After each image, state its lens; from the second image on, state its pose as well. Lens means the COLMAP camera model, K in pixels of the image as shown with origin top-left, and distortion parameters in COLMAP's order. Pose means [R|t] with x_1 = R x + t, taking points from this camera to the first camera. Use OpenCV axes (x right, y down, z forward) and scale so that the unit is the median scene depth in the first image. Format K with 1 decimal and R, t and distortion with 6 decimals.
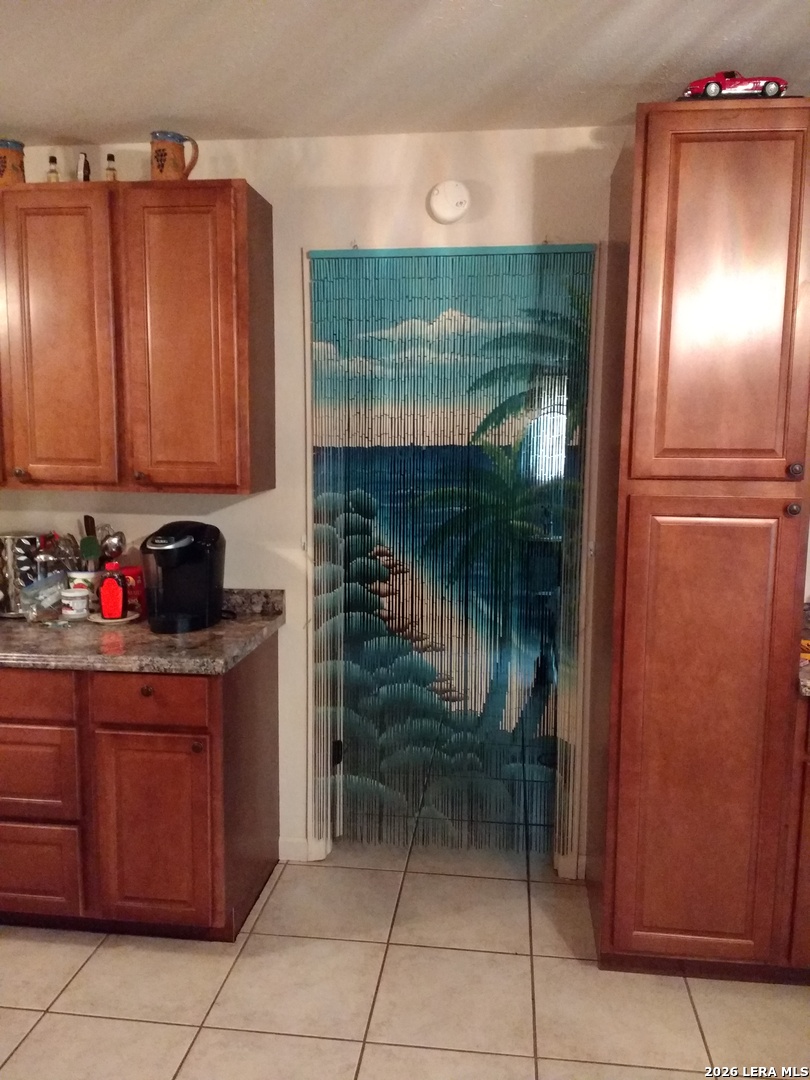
lens RADIAL K [[868.2, 0, 403.6], [0, 868.2, 534.5], [0, 0, 1]] dist [0.100091, -0.141130]
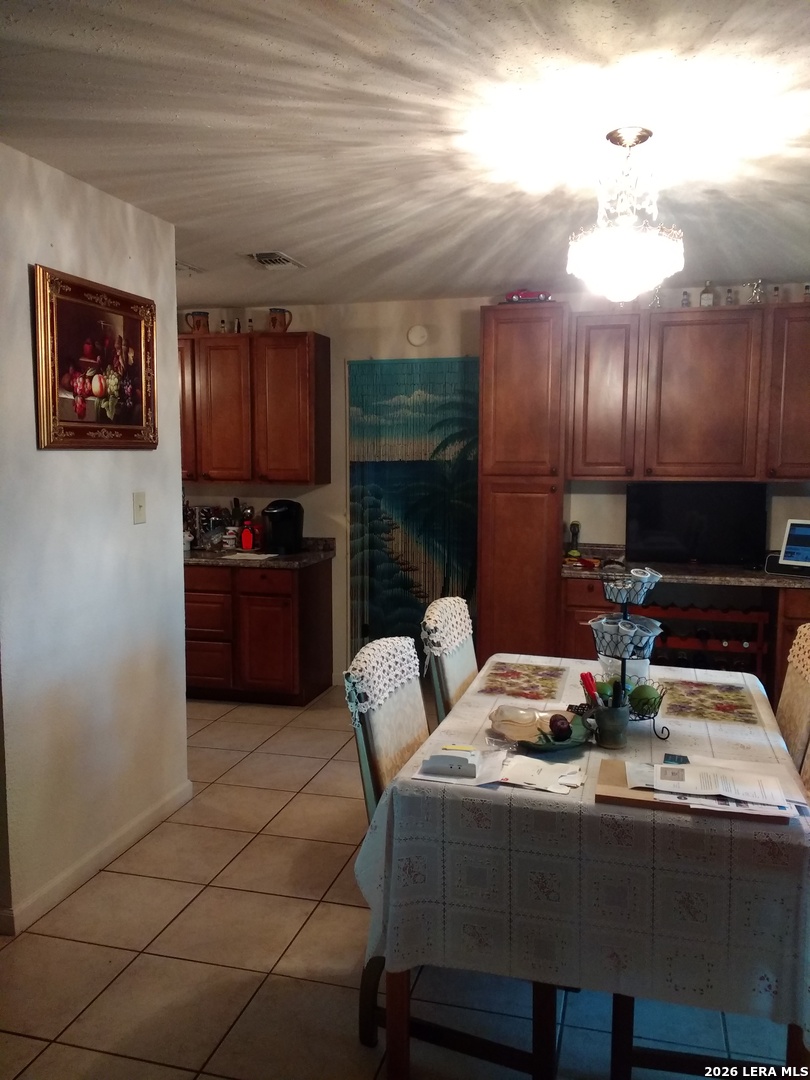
lens RADIAL K [[868.2, 0, 403.6], [0, 868.2, 534.5], [0, 0, 1]] dist [0.100091, -0.141130]
pose [[0.990591, 0.007987, -0.136620, 0.284704], [-0.010839, 0.999738, -0.020139, 0.099863], [0.136424, 0.021430, 0.990419, -0.897287]]
